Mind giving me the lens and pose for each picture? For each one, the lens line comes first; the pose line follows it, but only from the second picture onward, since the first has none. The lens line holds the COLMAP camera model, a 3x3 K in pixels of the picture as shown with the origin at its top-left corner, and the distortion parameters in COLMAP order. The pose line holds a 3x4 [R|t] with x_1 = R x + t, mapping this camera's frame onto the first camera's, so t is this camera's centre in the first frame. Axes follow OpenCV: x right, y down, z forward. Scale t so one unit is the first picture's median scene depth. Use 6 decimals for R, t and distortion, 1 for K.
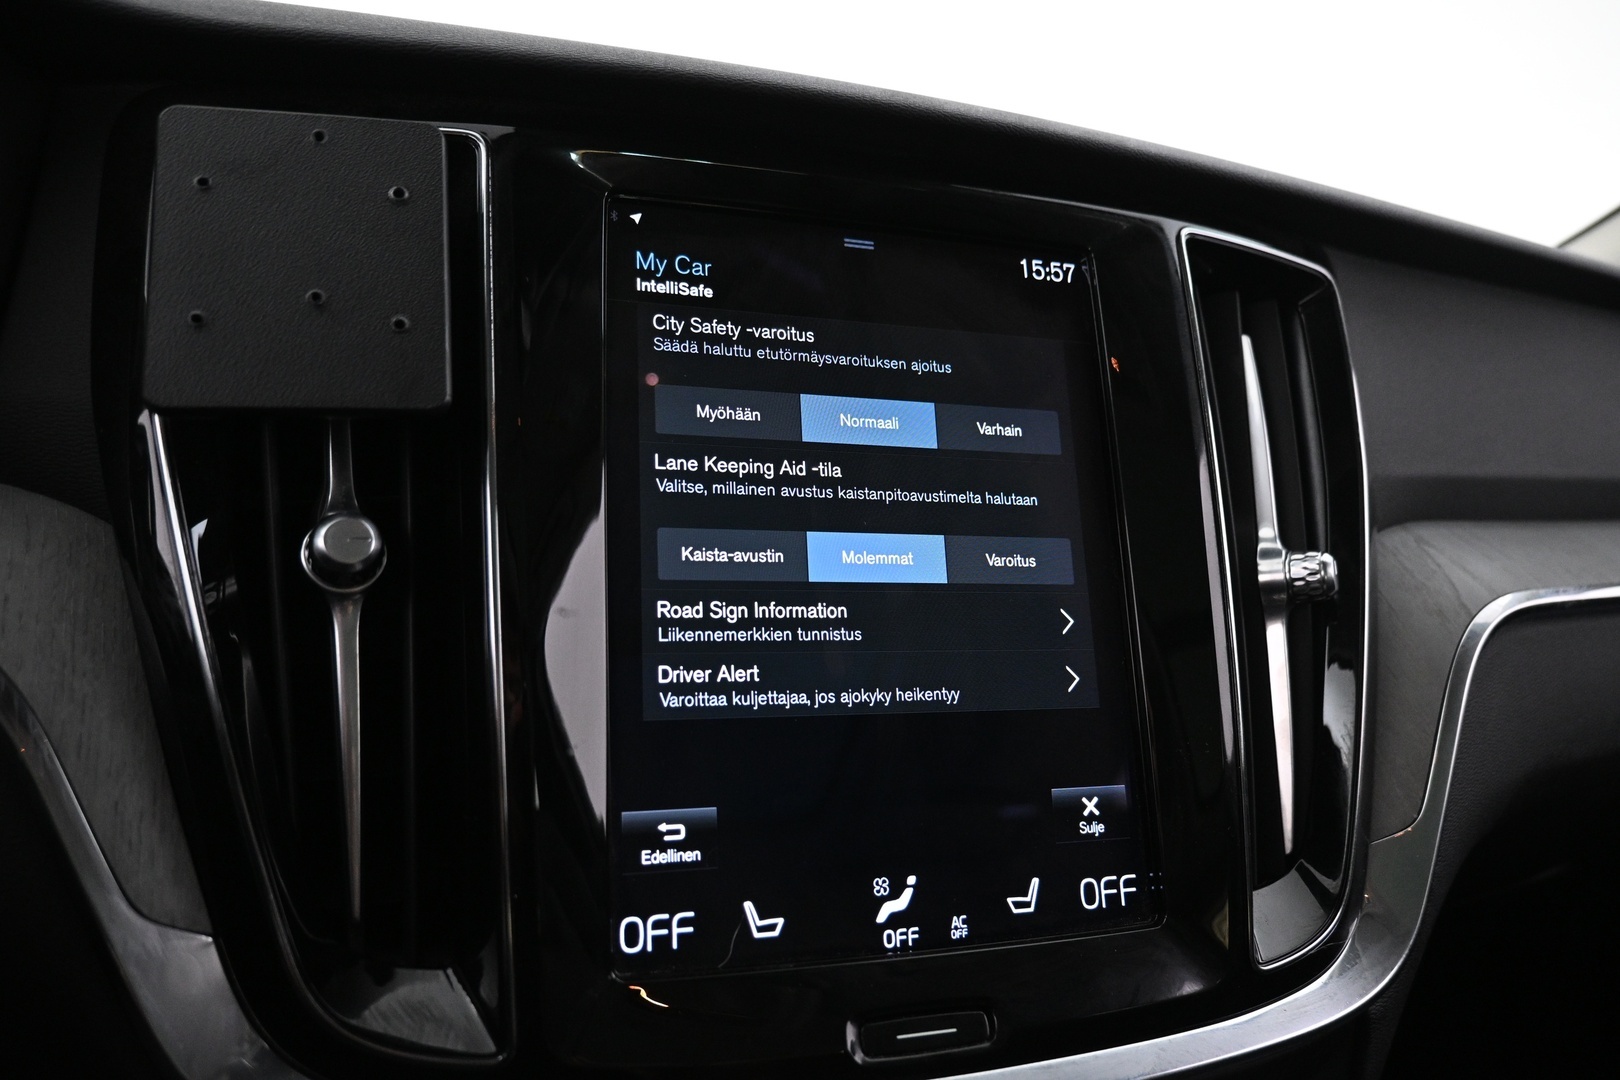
lens RADIAL K [[1101.9, 0, 808.9], [0, 1101.9, 540.1], [0, 0, 1]] dist [-0.005409, 0.004072]
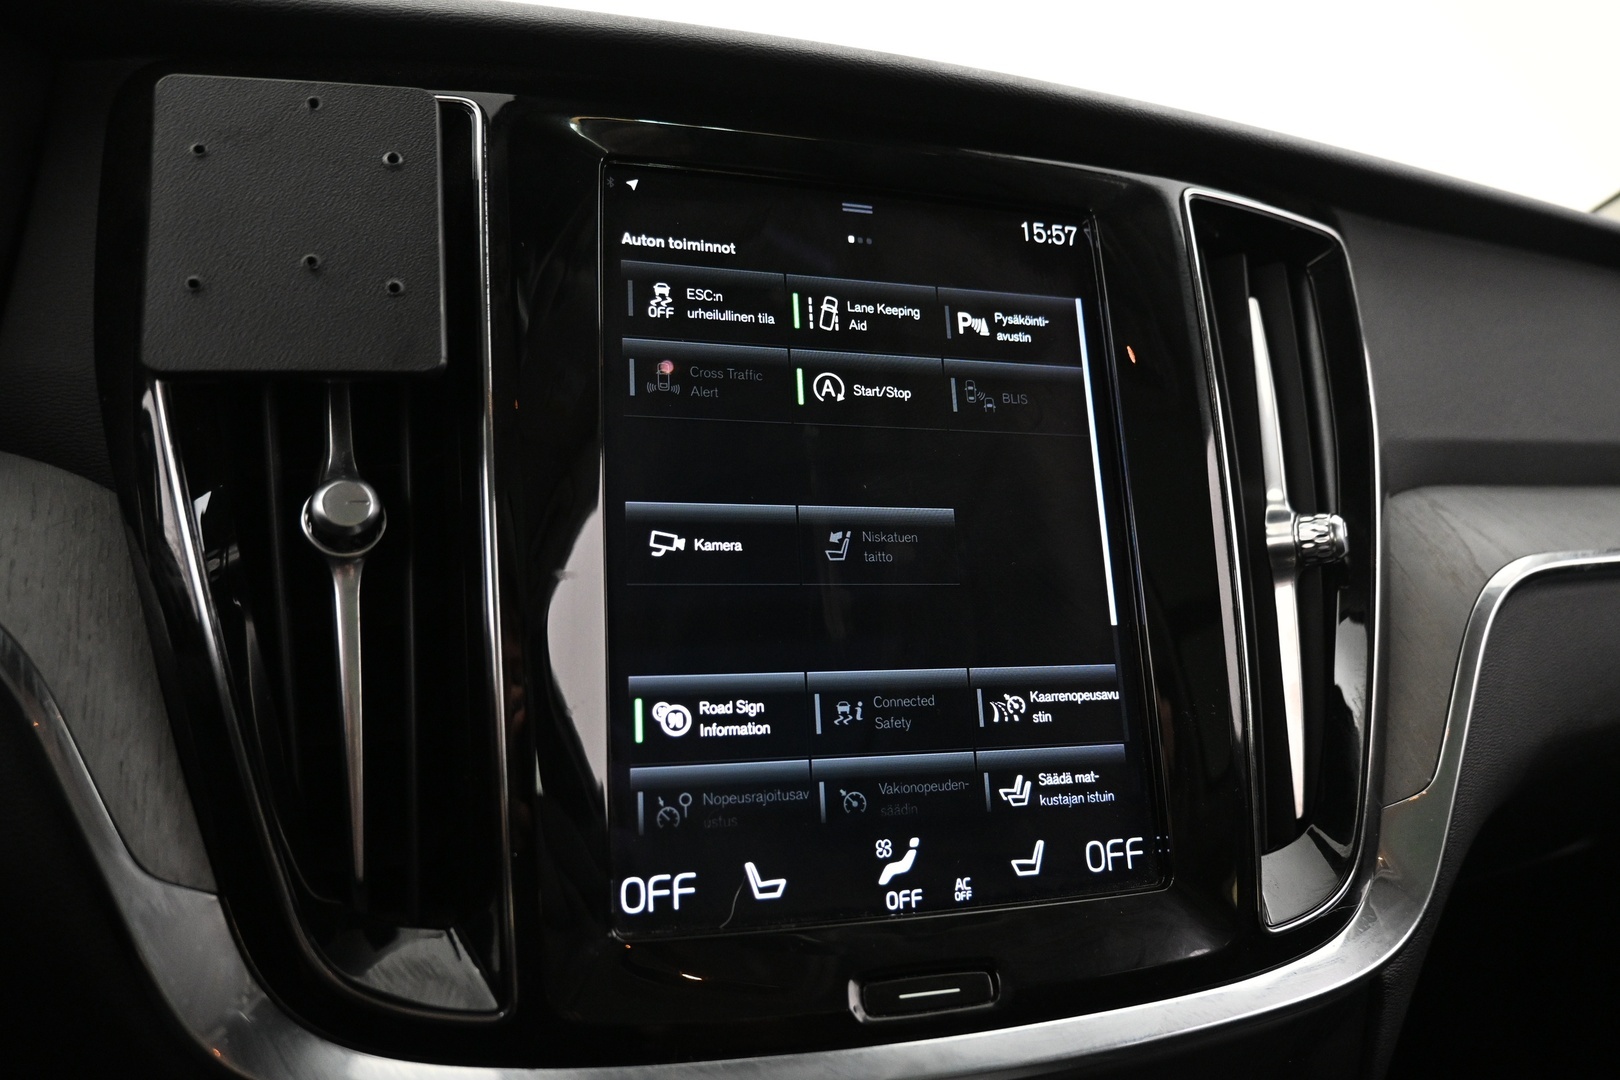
lens RADIAL K [[1101.9, 0, 809.0], [0, 1101.9, 541.3], [0, 0, 1]] dist [-0.005409, 0.004072]
pose [[0.999691, -0.011458, -0.022063, 0.023128], [0.011535, 0.999928, 0.003381, 0.032256], [0.022023, -0.003635, 0.999751, 0.002387]]
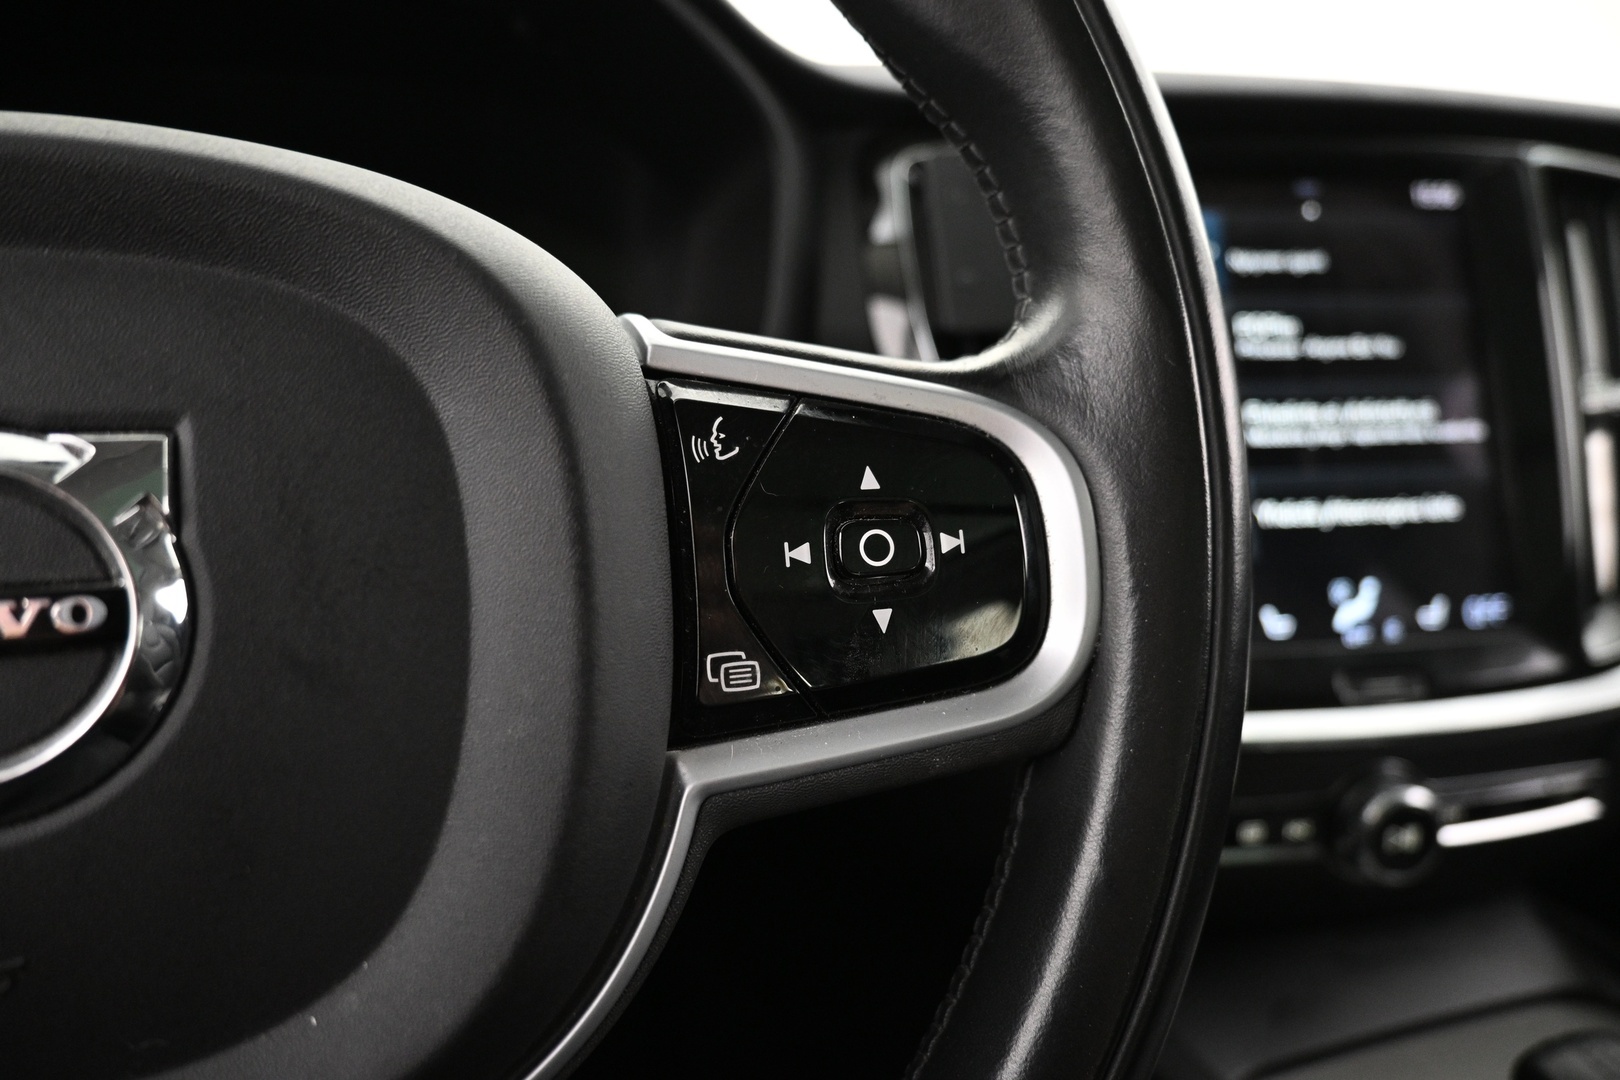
lens RADIAL K [[1101.9, 0, 813.1], [0, 1101.9, 525.3], [0, 0, 1]] dist [-0.005409, 0.004072]
pose [[0.989595, -0.027308, -0.141267, -0.473694], [0.042883, 0.993181, 0.108410, -0.011464], [0.137343, -0.113340, 0.984018, -0.685100]]
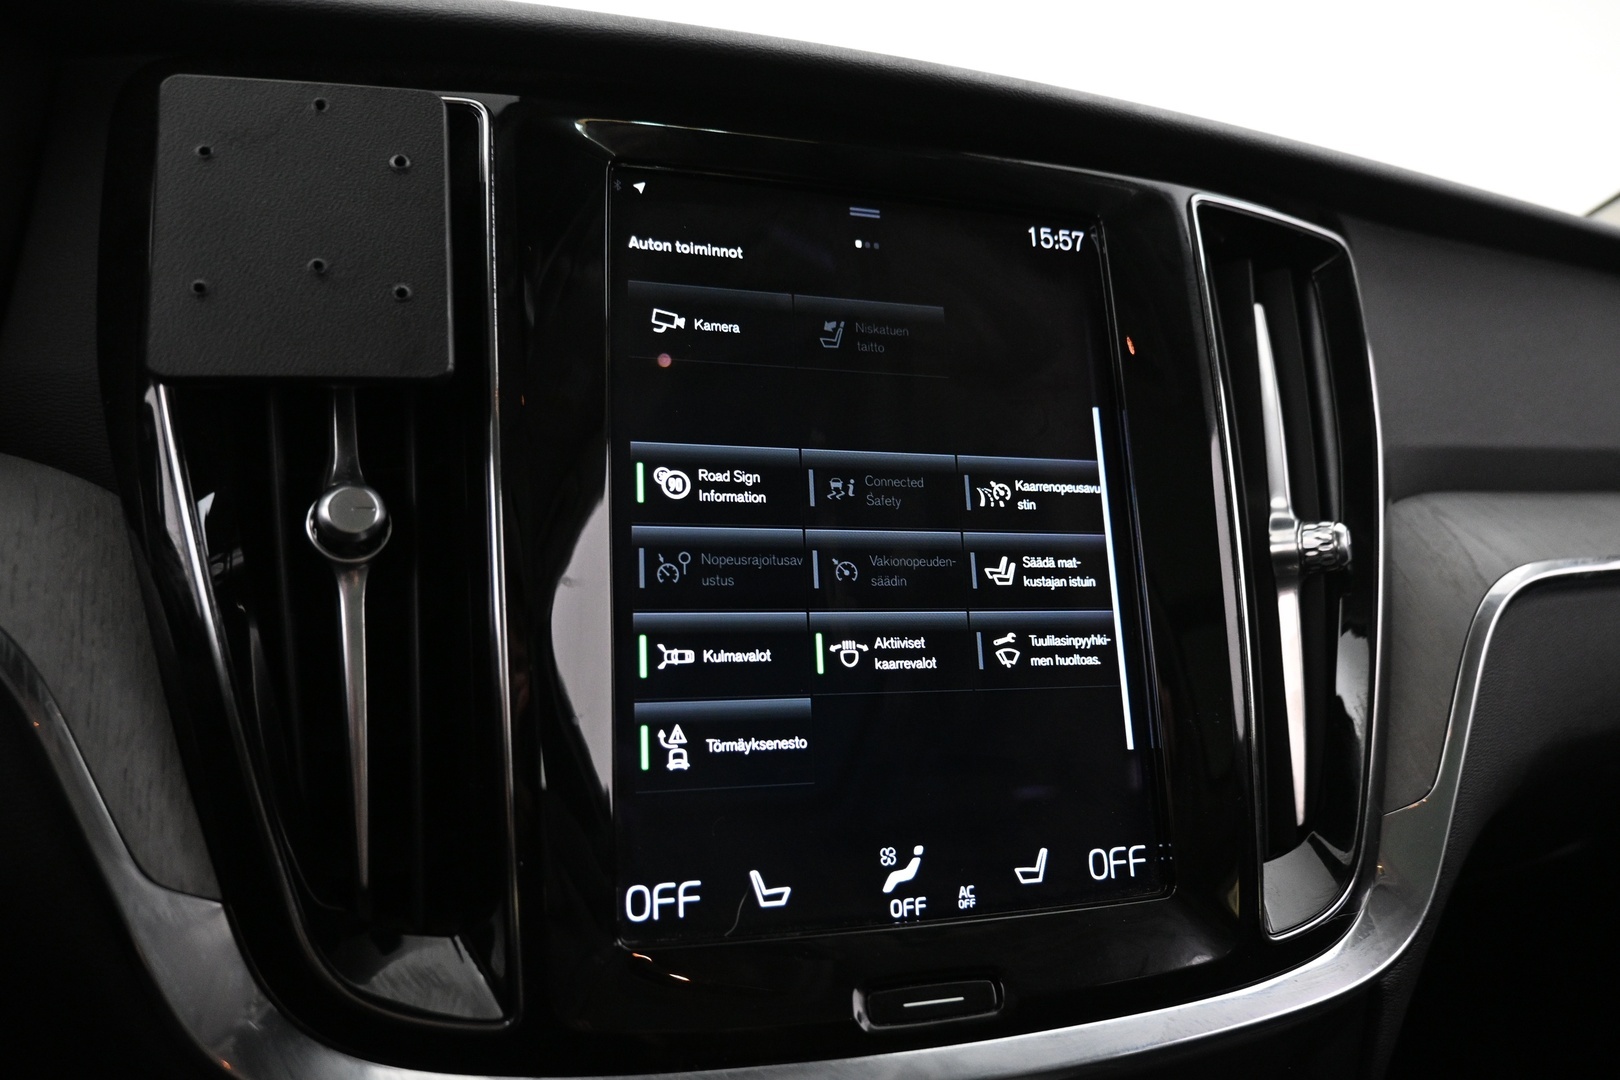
lens RADIAL K [[1101.9, 0, 808.7], [0, 1101.9, 539.8], [0, 0, 1]] dist [-0.005409, 0.004072]
pose [[0.999872, -0.004291, -0.015418, 0.010293], [0.004481, 0.999914, 0.012305, 0.015202], [0.015364, -0.012373, 0.999805, 0.004518]]
